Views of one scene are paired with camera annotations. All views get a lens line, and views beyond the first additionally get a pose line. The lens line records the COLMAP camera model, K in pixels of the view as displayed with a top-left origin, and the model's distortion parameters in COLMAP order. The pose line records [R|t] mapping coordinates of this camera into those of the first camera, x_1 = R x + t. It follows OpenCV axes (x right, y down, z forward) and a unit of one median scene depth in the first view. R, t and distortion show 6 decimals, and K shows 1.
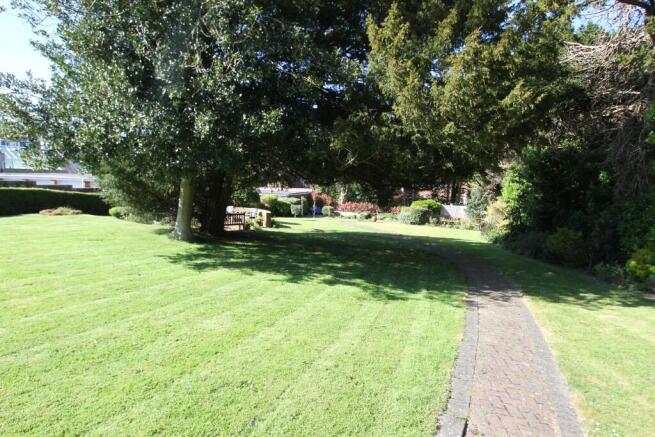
lens RADIAL K [[365.5, 0, 327.5], [0, 365.5, 218.5], [0, 0, 1]] dist [0.000042, -0.000006]
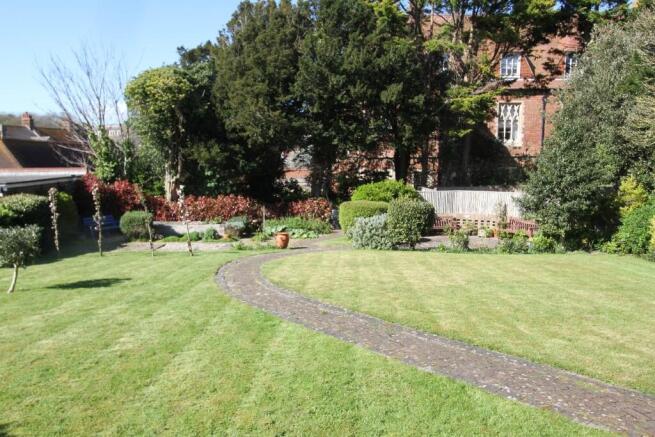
lens RADIAL K [[531.6, 0, 327.5], [0, 531.6, 218.5], [0, 0, 1]] dist [-0.004102, -0.001369]
pose [[0.928655, -0.071588, 0.363971, -0.015415], [0.069573, 0.997402, 0.018665, -0.022880], [-0.364362, 0.007989, 0.931223, 0.426844]]
